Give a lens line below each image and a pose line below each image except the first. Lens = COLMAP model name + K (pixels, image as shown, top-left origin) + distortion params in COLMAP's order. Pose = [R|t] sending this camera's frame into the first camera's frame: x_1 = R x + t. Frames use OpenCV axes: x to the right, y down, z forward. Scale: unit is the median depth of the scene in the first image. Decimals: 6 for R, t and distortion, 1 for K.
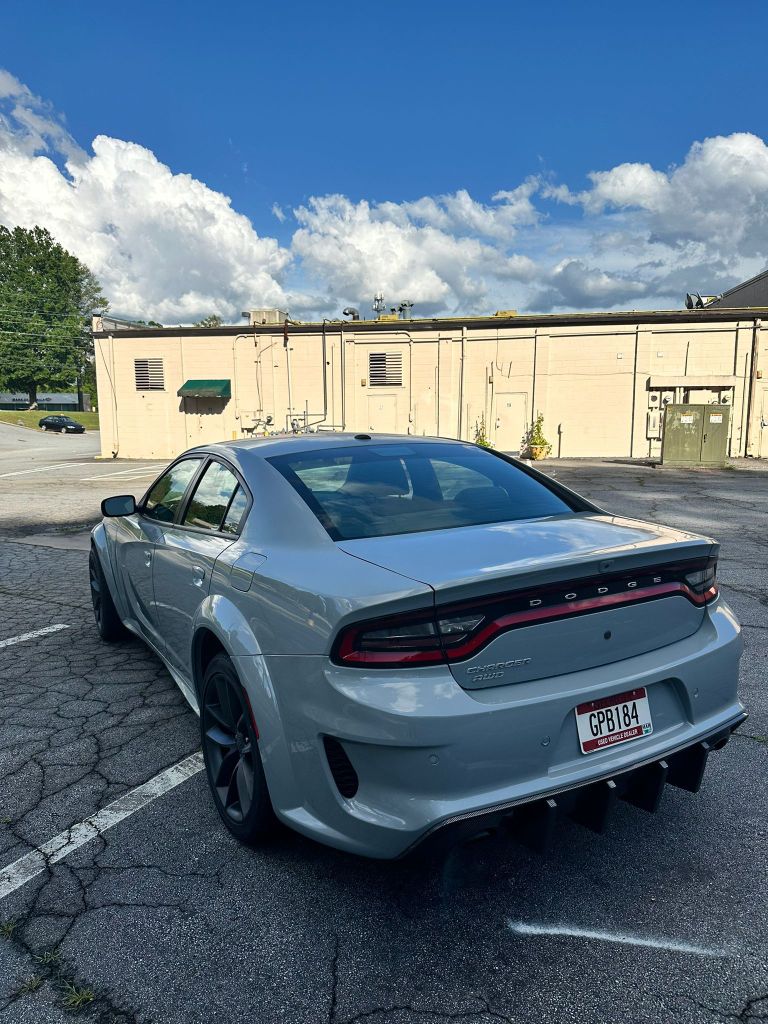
lens RADIAL K [[770.5, 0, 361.8], [0, 770.5, 512.1], [0, 0, 1]] dist [0.039342, -0.124885]
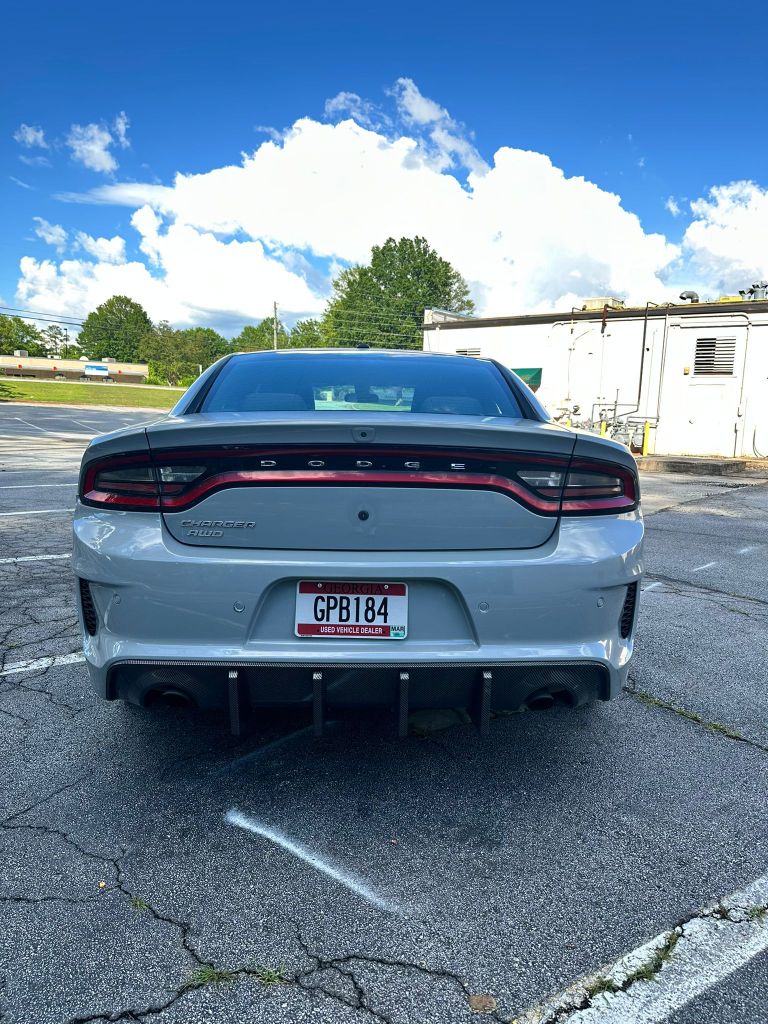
lens RADIAL K [[770.5, 0, 361.8], [0, 770.5, 512.1], [0, 0, 1]] dist [0.039342, -0.124885]
pose [[0.873309, 0.091943, -0.478412, 0.117109], [-0.099186, 0.995017, 0.010167, 0.023528], [0.476963, 0.038573, 0.878077, 0.037963]]
